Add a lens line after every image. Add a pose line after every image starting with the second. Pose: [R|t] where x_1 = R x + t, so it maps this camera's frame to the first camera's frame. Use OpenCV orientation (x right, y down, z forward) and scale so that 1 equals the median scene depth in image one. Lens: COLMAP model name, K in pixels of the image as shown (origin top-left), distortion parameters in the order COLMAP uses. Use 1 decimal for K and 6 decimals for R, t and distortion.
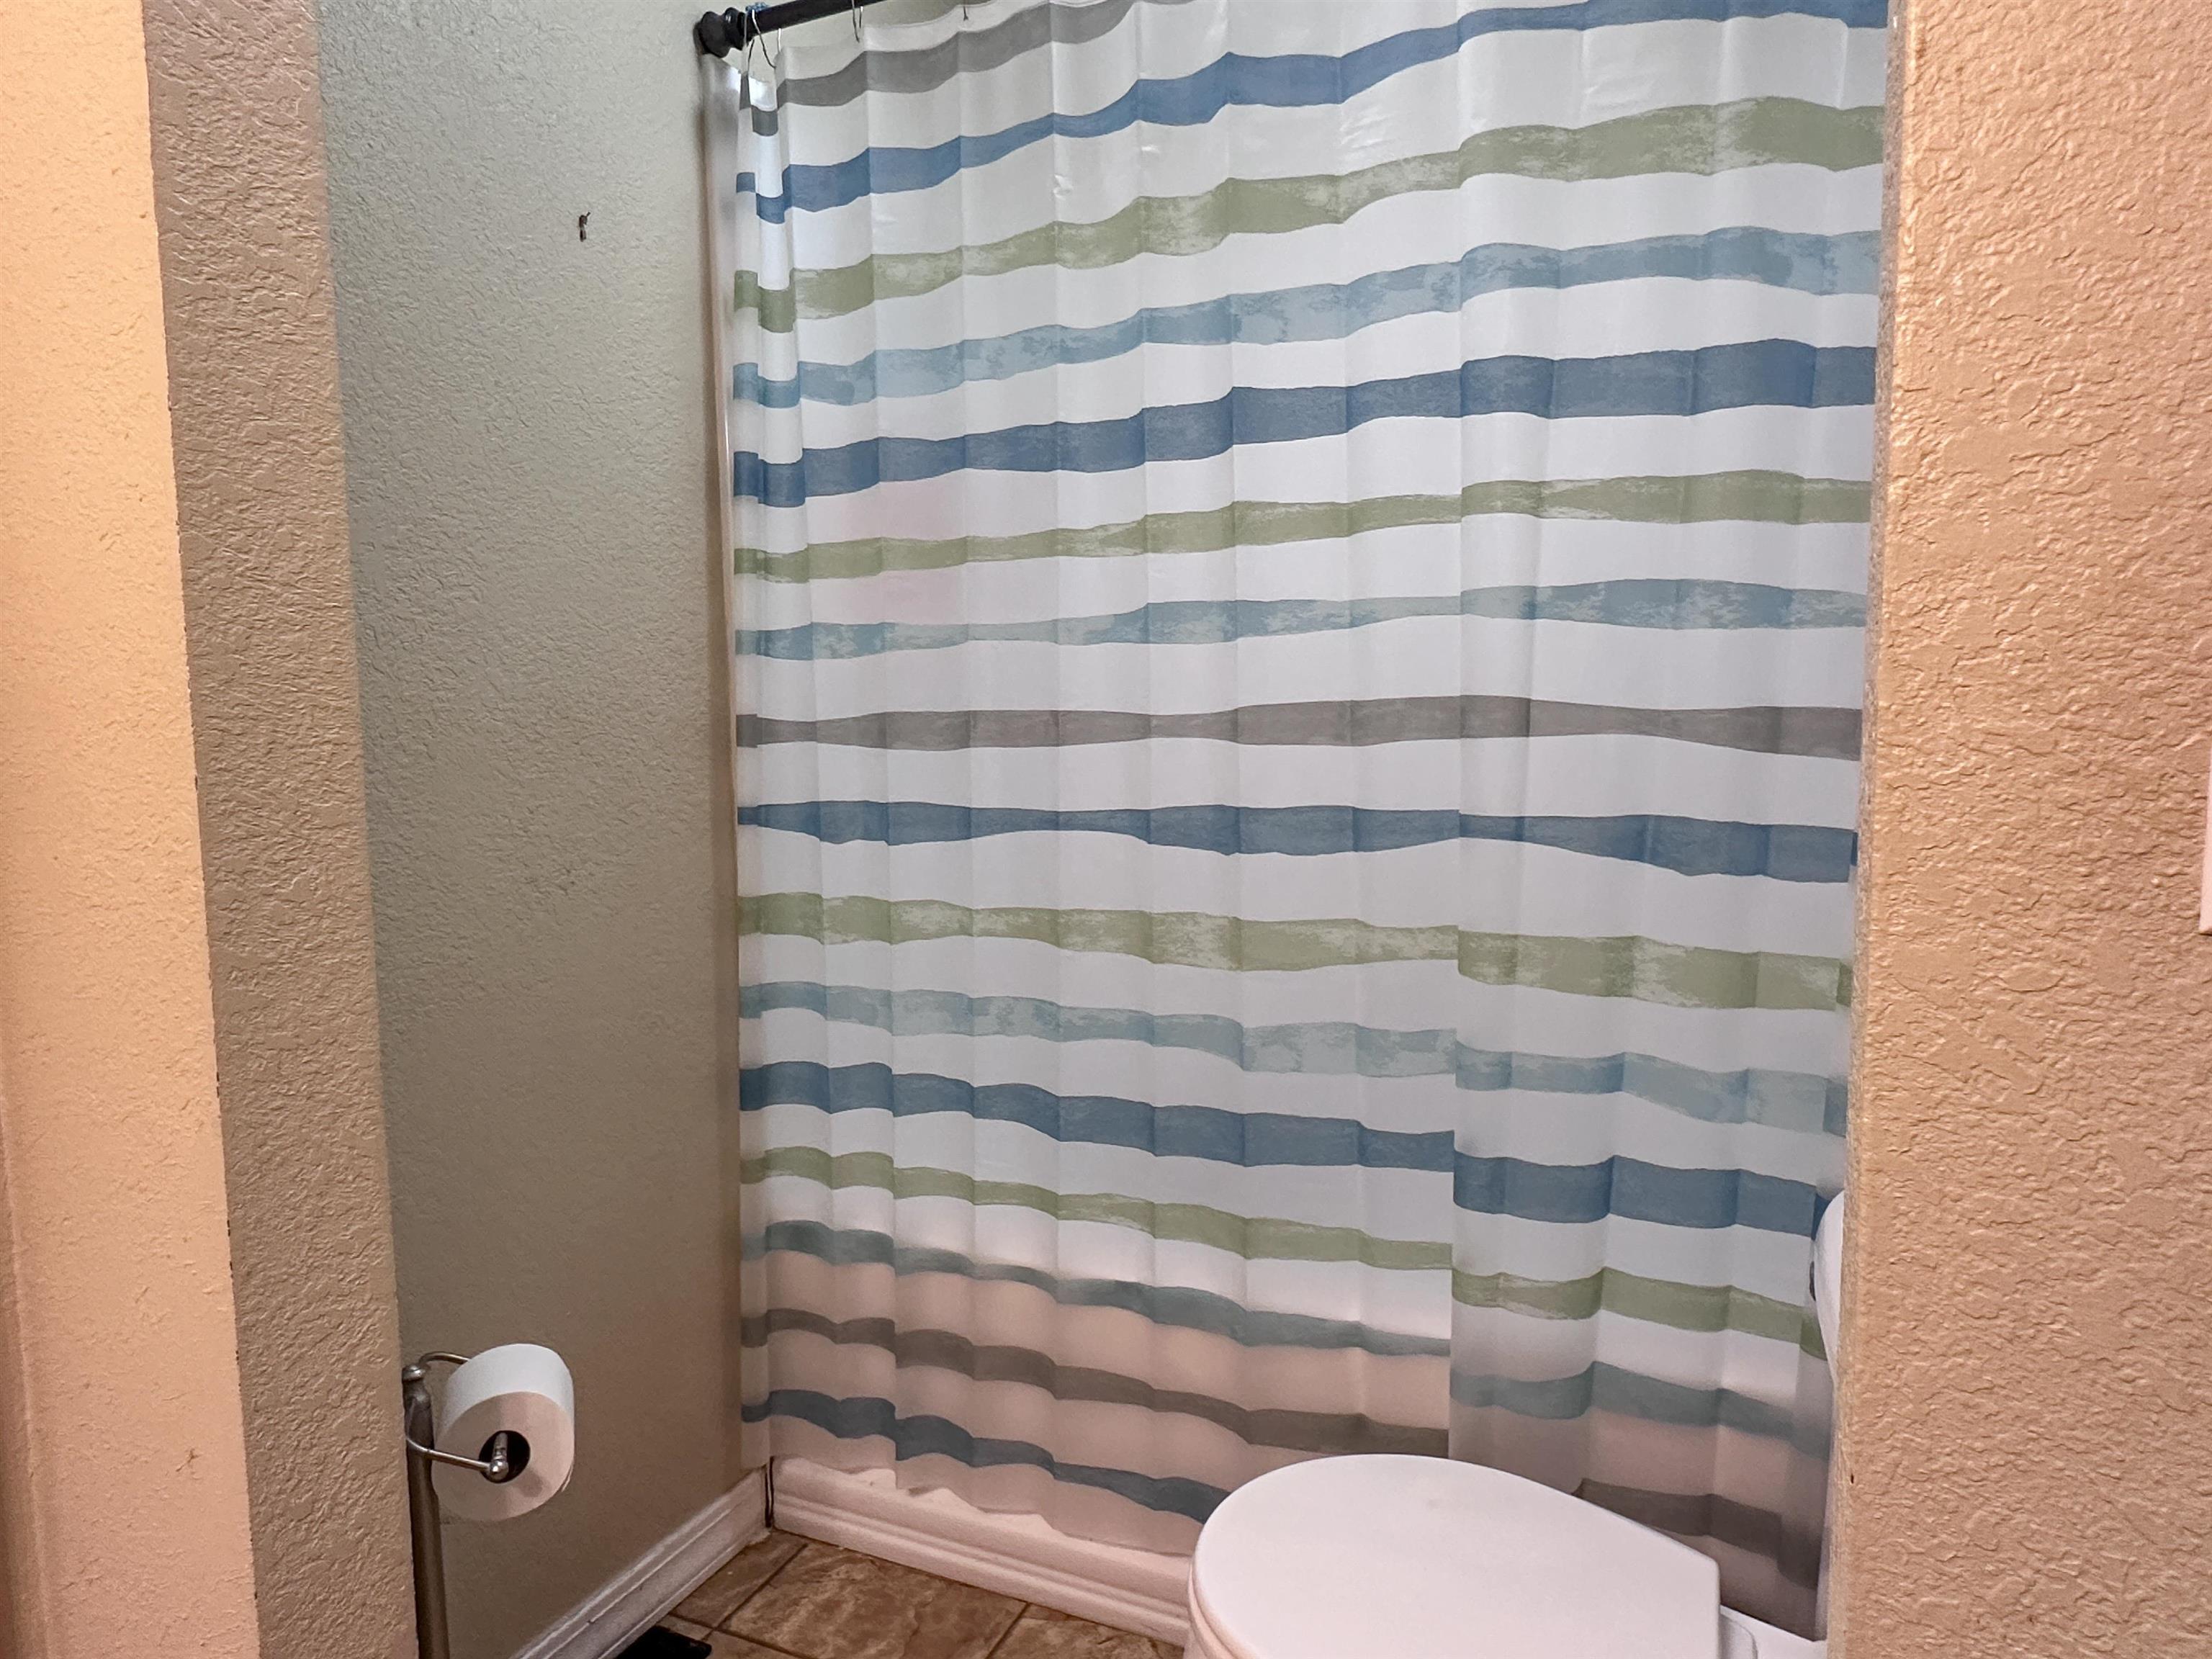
lens RADIAL K [[1333.2, 0, 1115.5], [0, 1333.2, 823.3], [0, 0, 1]] dist [0.002755, -0.002491]
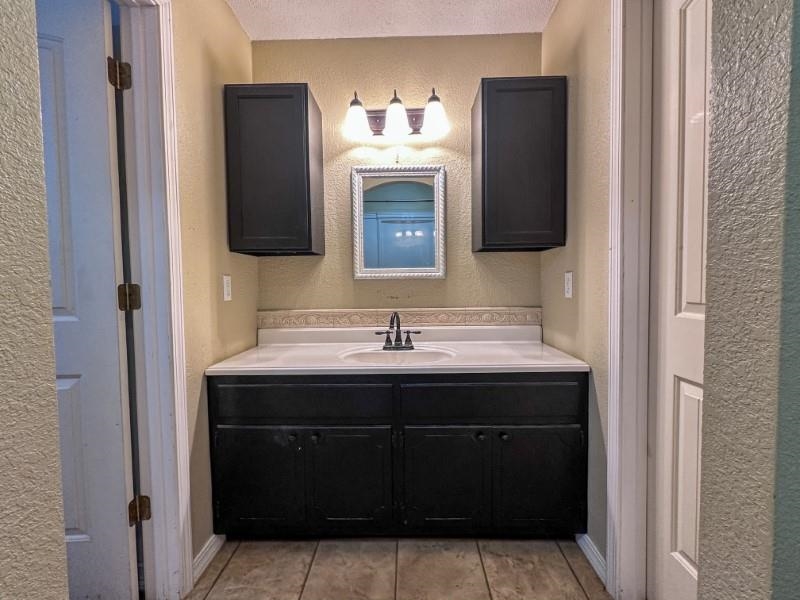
lens RADIAL K [[372.8, 0, 398.5], [0, 372.8, 298.6], [0, 0, 1]] dist [0.000541, -0.000412]
pose [[-0.920908, 0.045459, -0.387120, 0.018508], [-0.004042, 0.992008, 0.126107, -0.109675], [0.389759, 0.117698, -0.913365, 1.269075]]
